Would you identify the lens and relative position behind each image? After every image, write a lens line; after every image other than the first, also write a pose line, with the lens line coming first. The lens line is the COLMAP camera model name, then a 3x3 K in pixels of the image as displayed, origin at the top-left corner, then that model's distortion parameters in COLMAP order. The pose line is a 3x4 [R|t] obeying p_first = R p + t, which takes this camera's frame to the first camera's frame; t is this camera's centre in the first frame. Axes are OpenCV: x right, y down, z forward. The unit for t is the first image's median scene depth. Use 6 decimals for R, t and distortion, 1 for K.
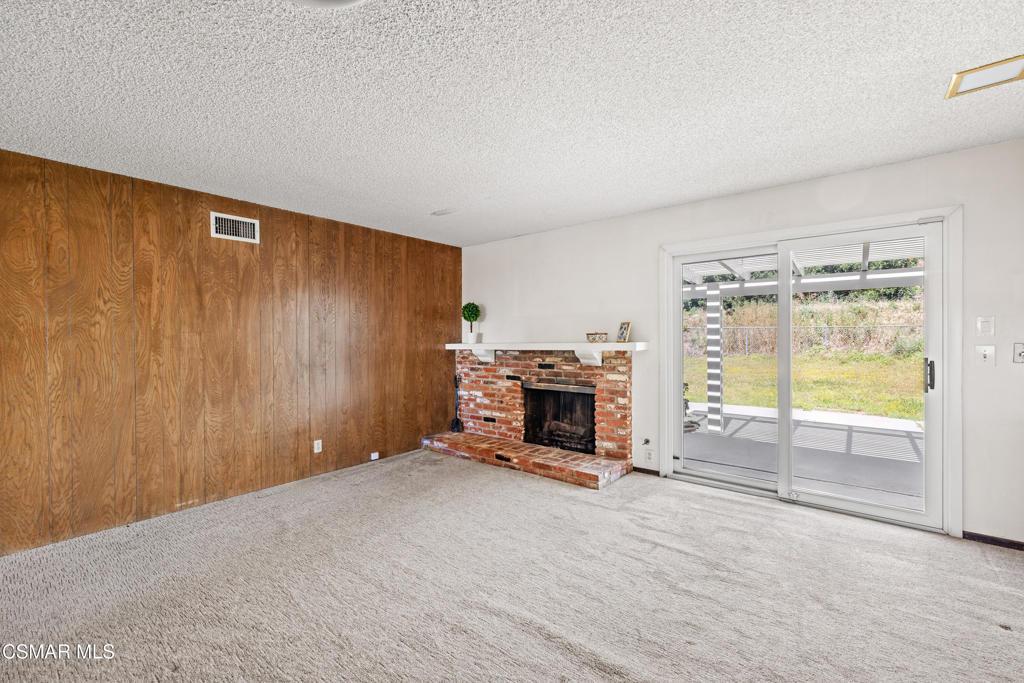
lens RADIAL K [[423.7, 0, 512.0], [0, 423.7, 341.5], [0, 0, 1]] dist [0.003812, 0.000041]
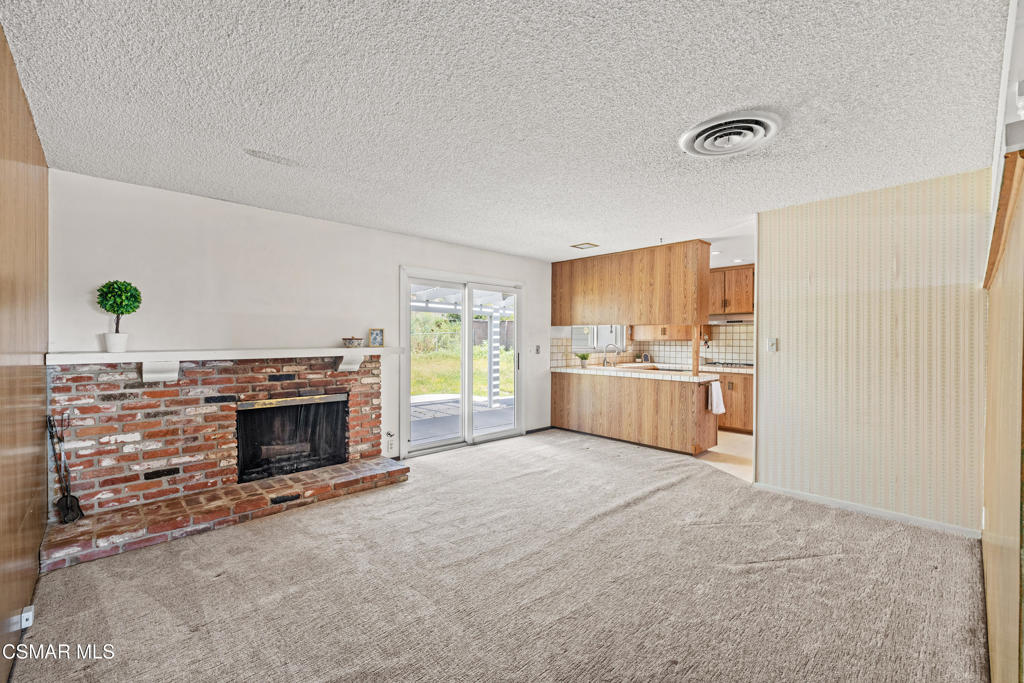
lens RADIAL K [[423.7, 0, 512.0], [0, 423.7, 341.5], [0, 0, 1]] dist [0.003812, 0.000041]
pose [[0.146883, 0.006300, 0.989134, -0.659549], [0.007929, 0.999940, -0.007547, -0.001583], [-0.989122, 0.008951, 0.146824, 0.433915]]
